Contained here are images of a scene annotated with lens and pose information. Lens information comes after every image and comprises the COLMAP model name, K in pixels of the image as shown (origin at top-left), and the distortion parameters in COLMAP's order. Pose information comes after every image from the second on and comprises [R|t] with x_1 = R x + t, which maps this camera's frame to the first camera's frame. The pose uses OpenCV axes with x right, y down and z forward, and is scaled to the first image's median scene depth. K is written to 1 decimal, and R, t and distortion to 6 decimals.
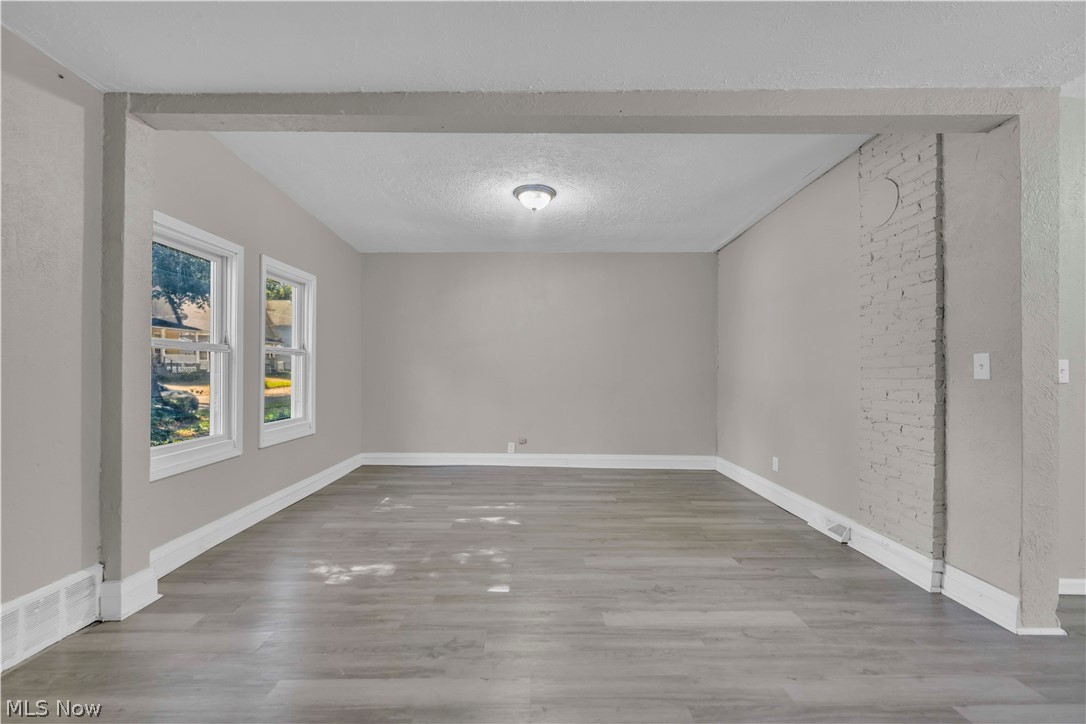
lens RADIAL K [[456.4, 0, 539.8], [0, 456.4, 368.7], [0, 0, 1]] dist [0.001379, 0.000272]
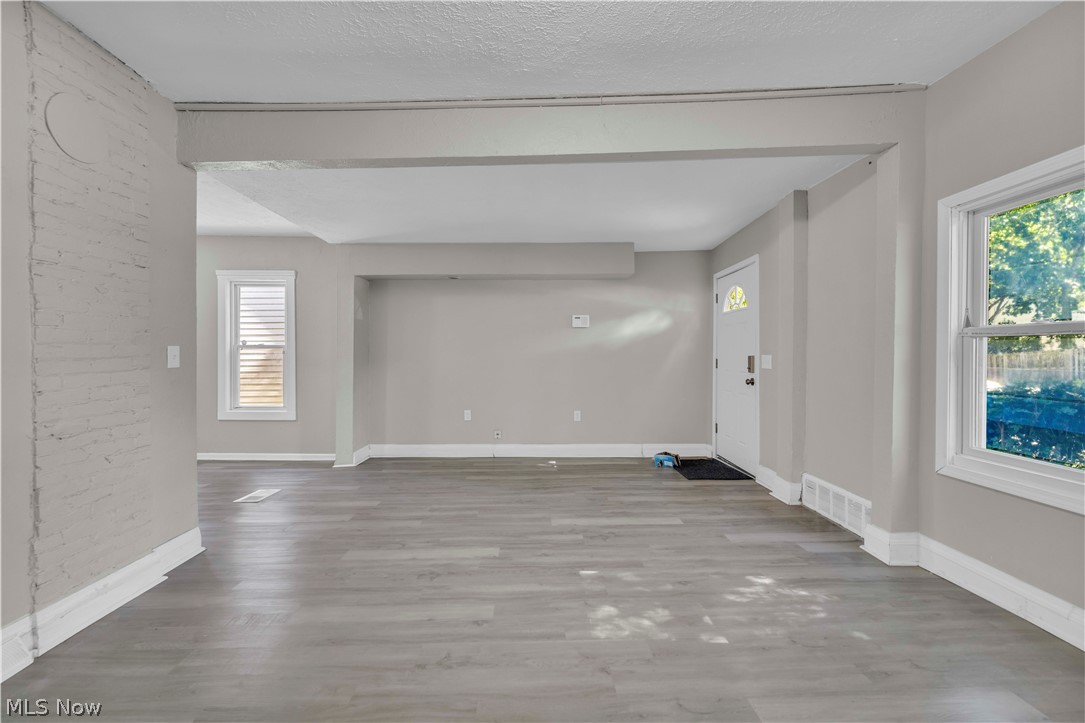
lens RADIAL K [[429.4, 0, 538.9], [0, 429.4, 347.4], [0, 0, 1]] dist [-0.000435, -0.000032]
pose [[-0.999984, -0.001911, -0.005390, 0.028912], [-0.001809, 0.999823, -0.018711, -0.009158], [0.005425, -0.018701, -0.999810, 1.841723]]
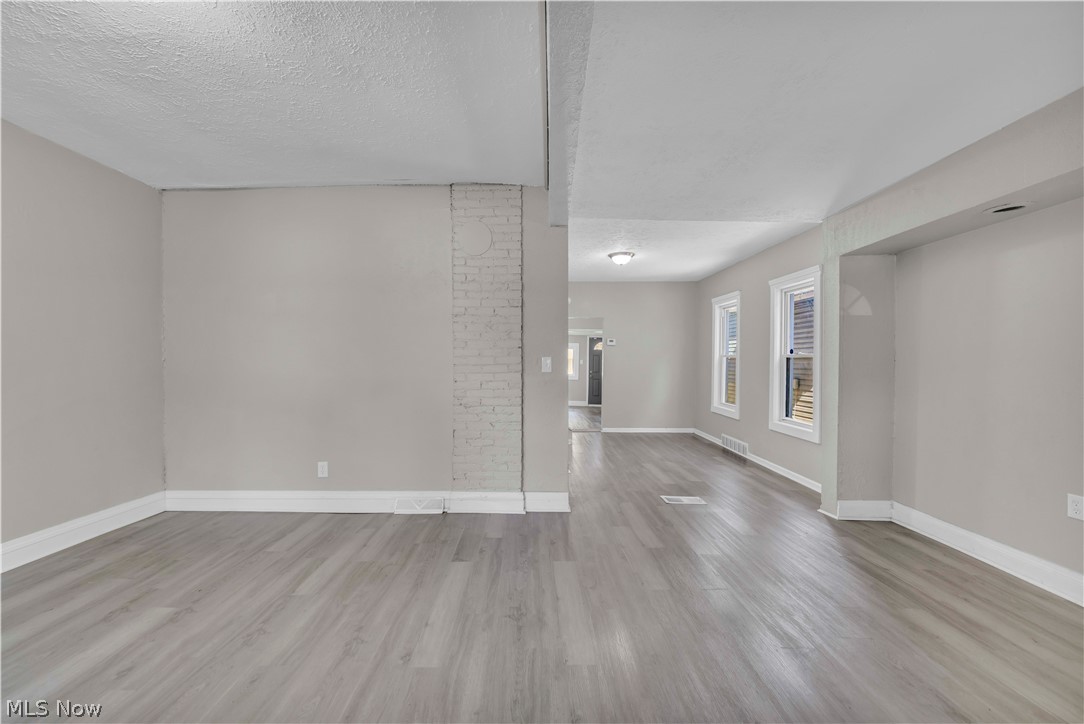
lens RADIAL K [[439.0, 0, 542.0], [0, 439.0, 362.0], [0, 0, 1]] dist [0.000516, 0.000083]
pose [[-0.007930, -0.000908, 0.999968, -0.558398], [-0.010479, 0.999945, 0.000825, -0.014031], [-0.999914, -0.010472, -0.007939, 0.897858]]
